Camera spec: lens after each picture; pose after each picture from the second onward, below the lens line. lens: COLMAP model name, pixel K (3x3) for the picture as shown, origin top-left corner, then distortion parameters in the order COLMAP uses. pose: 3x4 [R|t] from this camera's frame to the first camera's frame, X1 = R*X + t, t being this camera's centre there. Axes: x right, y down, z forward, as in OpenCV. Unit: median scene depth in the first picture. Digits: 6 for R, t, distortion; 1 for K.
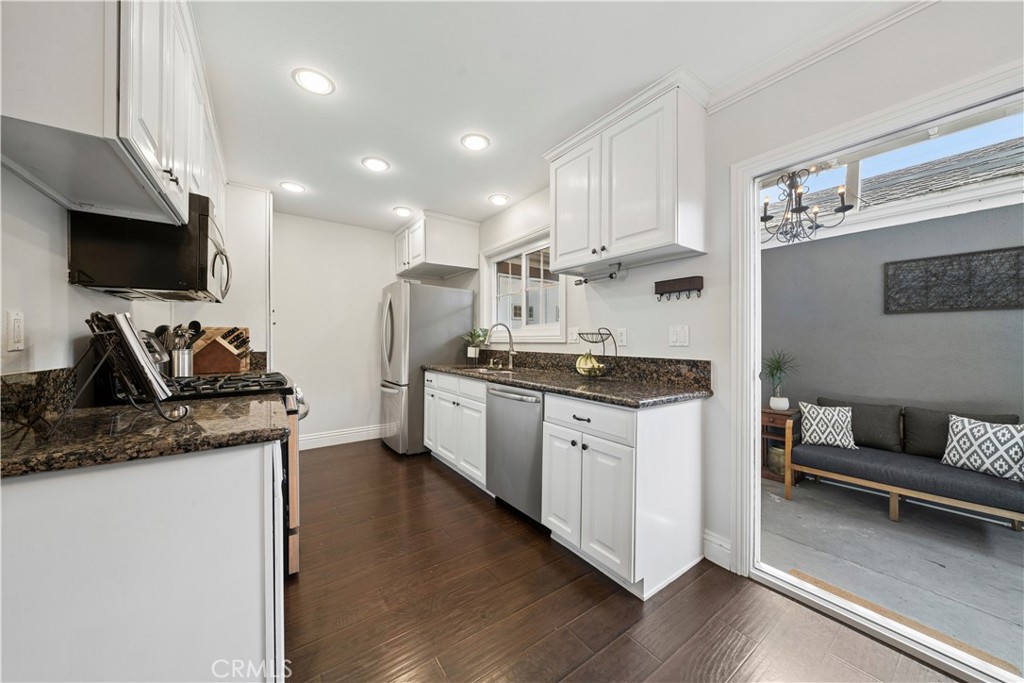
lens RADIAL K [[351.6, 0, 512.8], [0, 351.6, 340.3], [0, 0, 1]] dist [0.001867, -0.000056]
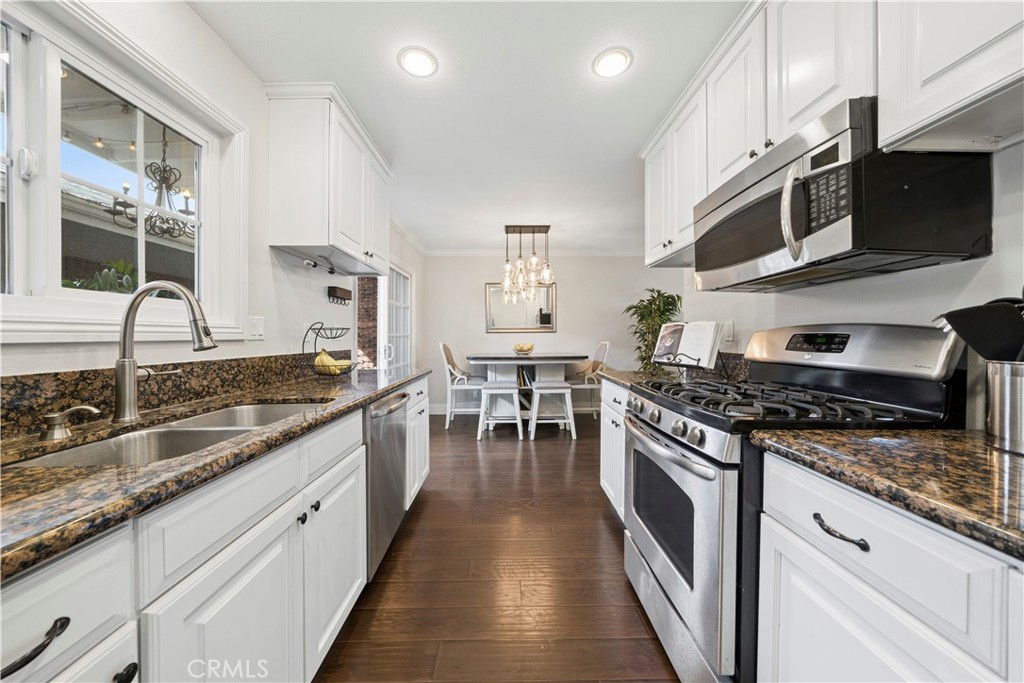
lens RADIAL K [[351.6, 0, 510.7], [0, 351.6, 340.3], [0, 0, 1]] dist [0.001867, -0.000056]
pose [[-0.823305, -0.003554, 0.567588, -0.499034], [0.001386, 0.999965, 0.008272, 0.002989], [-0.567598, 0.007597, -0.823271, 1.100616]]
